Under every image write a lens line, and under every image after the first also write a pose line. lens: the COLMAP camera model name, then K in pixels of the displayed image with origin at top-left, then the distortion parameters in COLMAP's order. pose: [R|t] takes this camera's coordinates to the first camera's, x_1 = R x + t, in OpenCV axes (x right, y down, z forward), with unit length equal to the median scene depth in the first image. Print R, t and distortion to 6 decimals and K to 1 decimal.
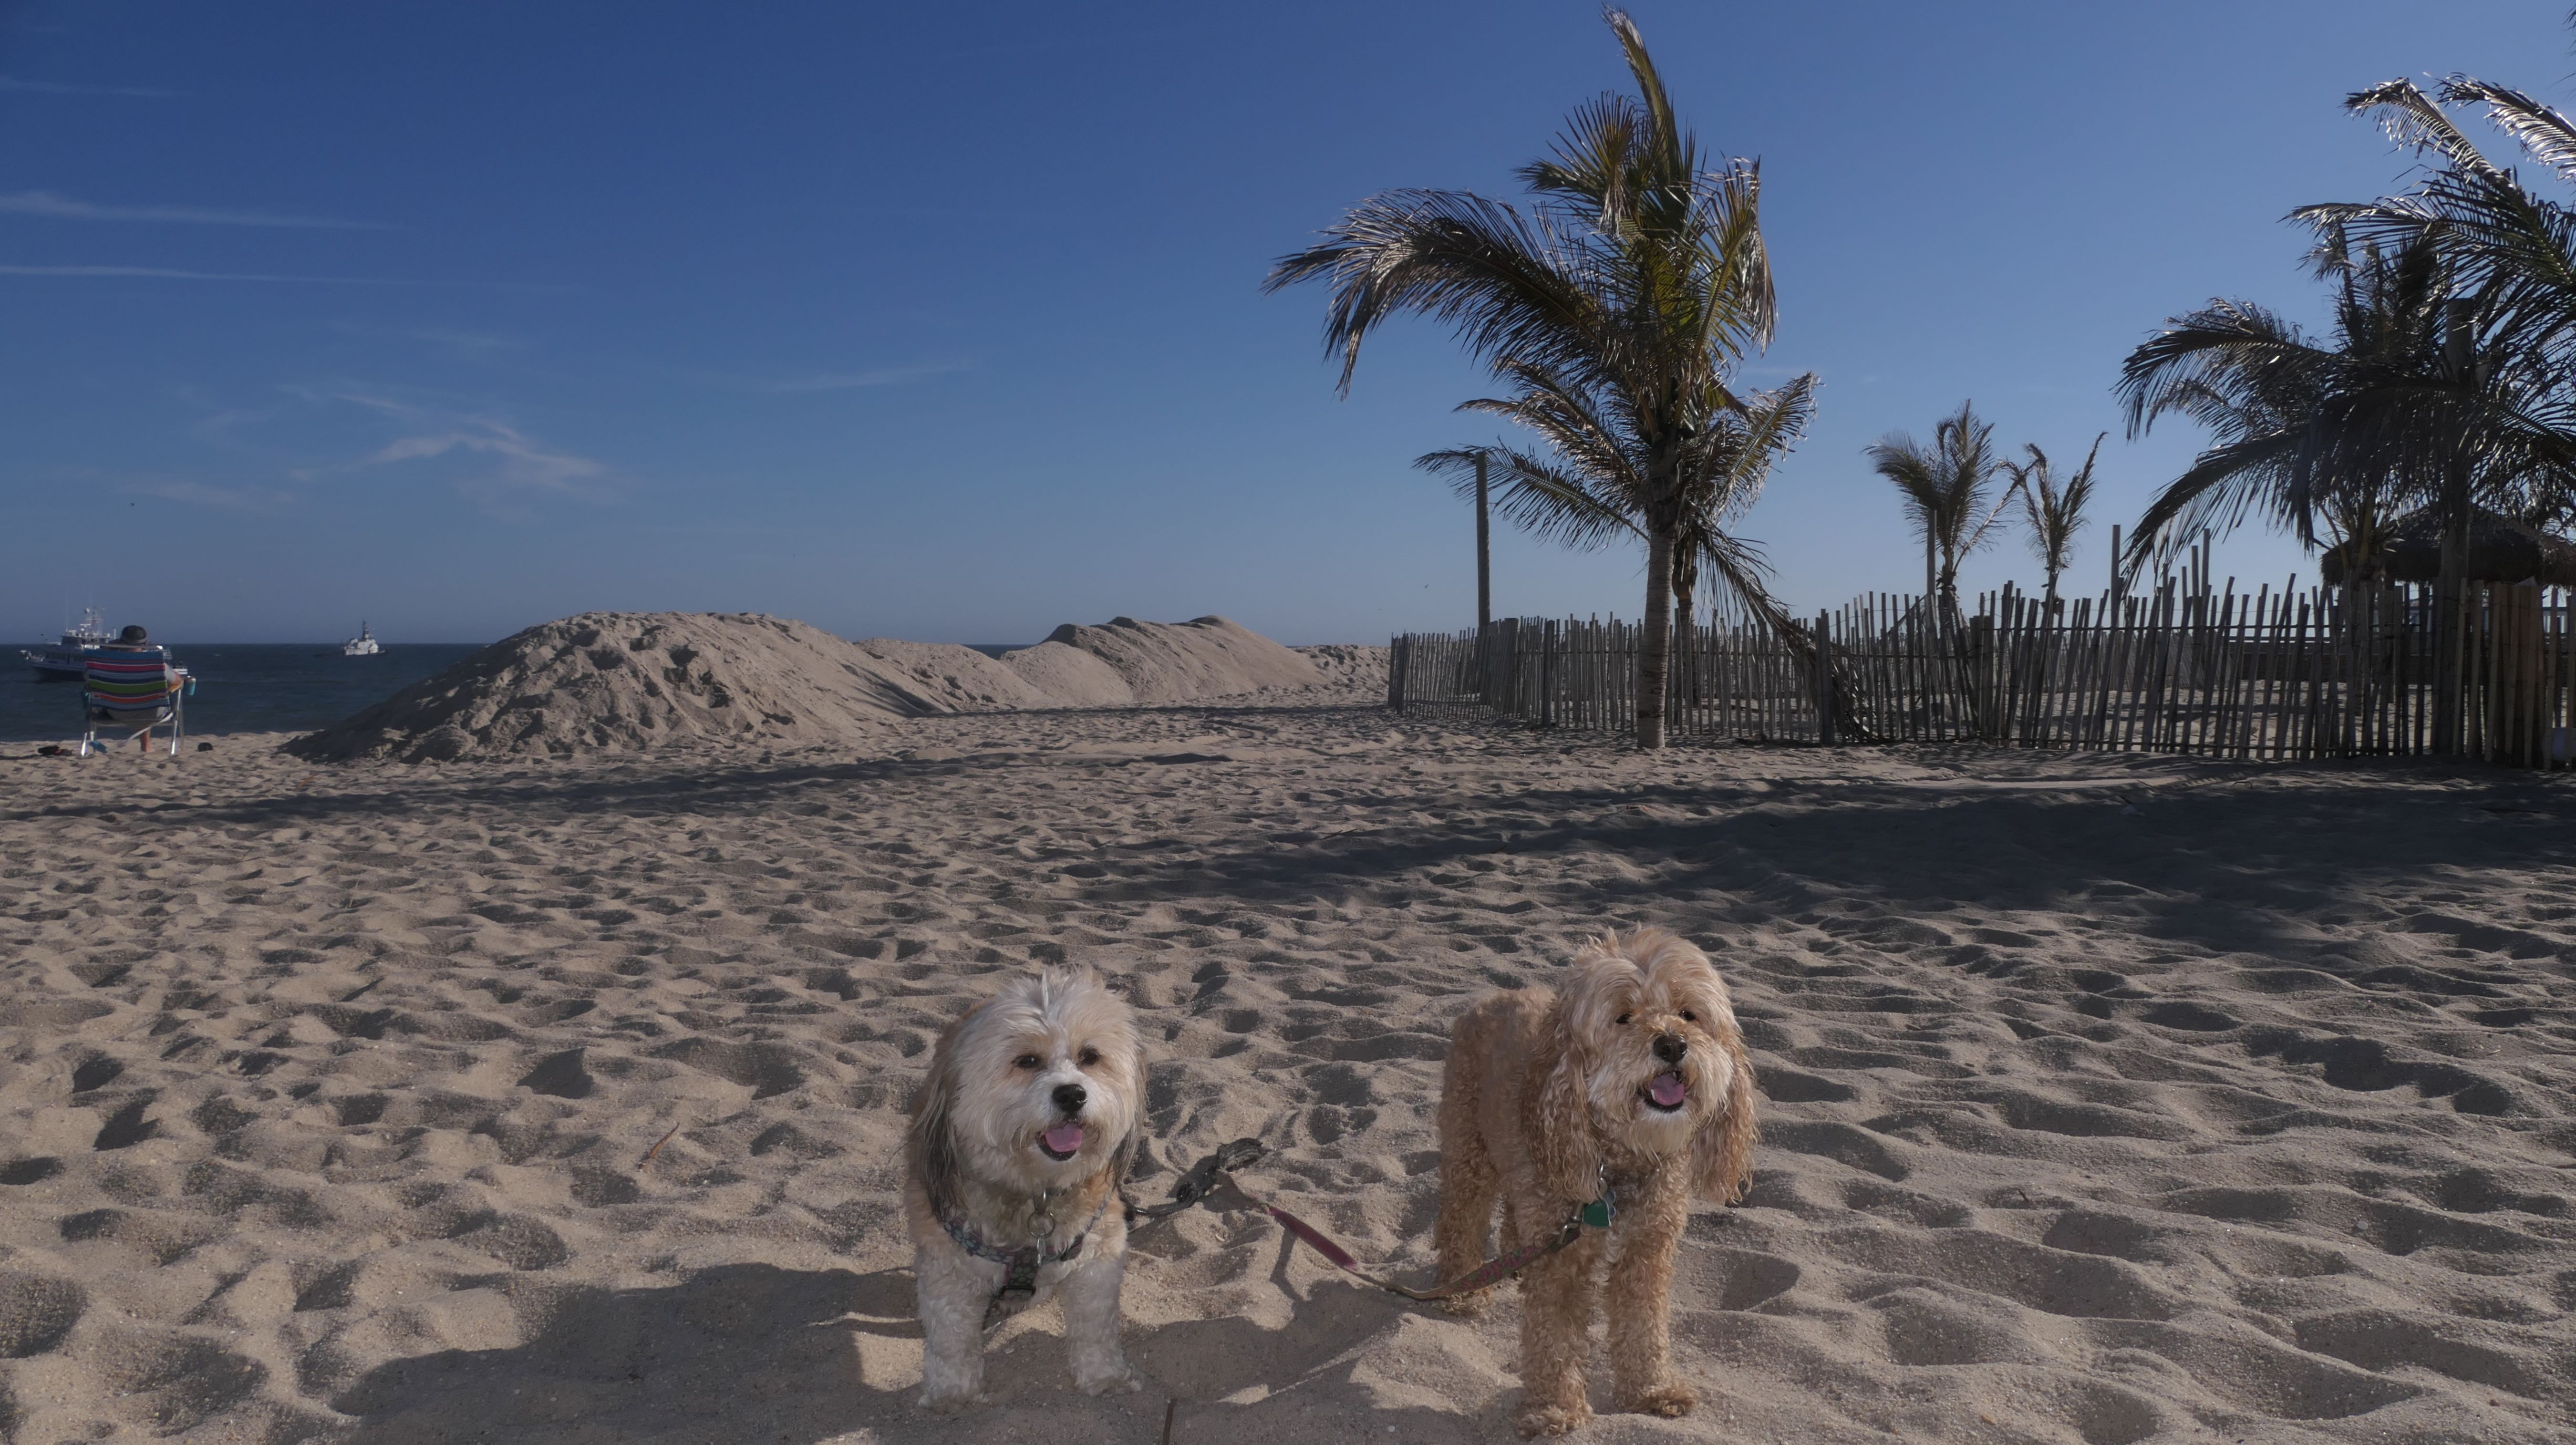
lens RADIAL K [[1700.8, 0, 1288.0], [0, 1700.8, 722.5], [0, 0, 1]] dist [-0.060868, 0.001053]
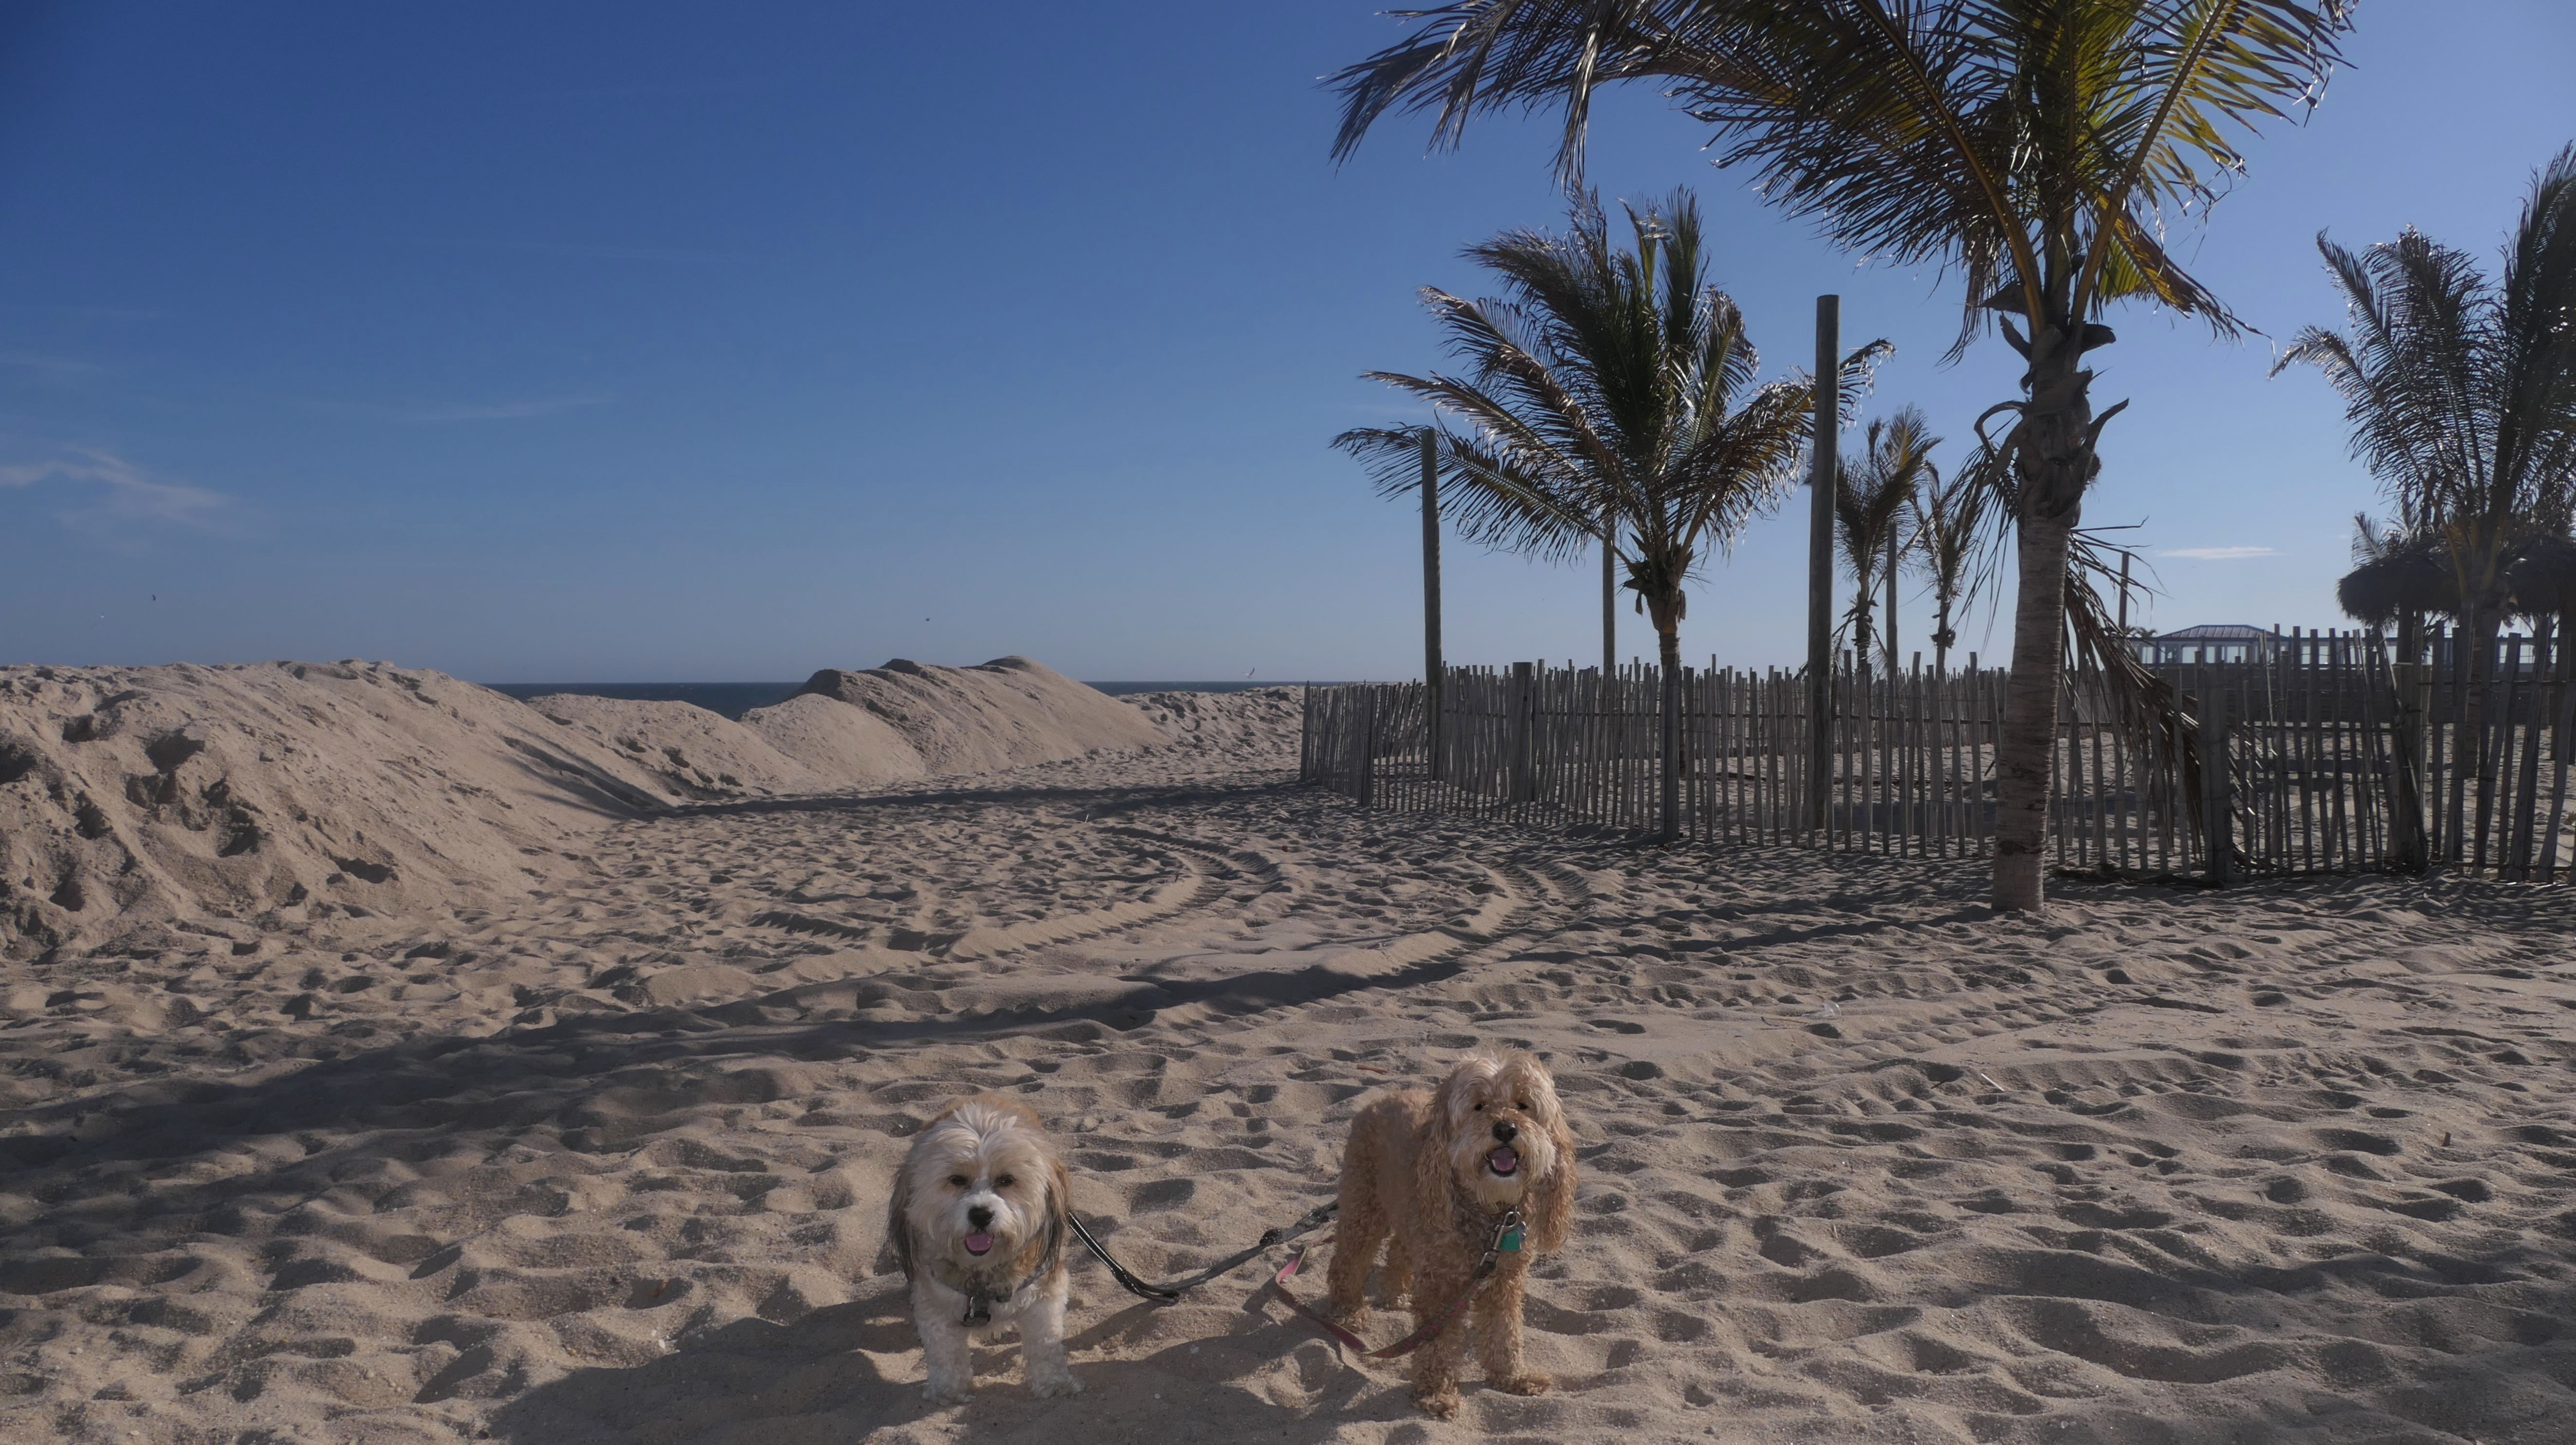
lens RADIAL K [[1700.9, 0, 1288.0], [0, 1700.9, 722.5], [0, 0, 1]] dist [-0.060868, 0.001053]
pose [[0.985744, -0.011832, 0.167838, -0.070569], [0.015176, 0.999711, -0.018656, -0.022257], [-0.167569, 0.020938, 0.985638, 0.294848]]
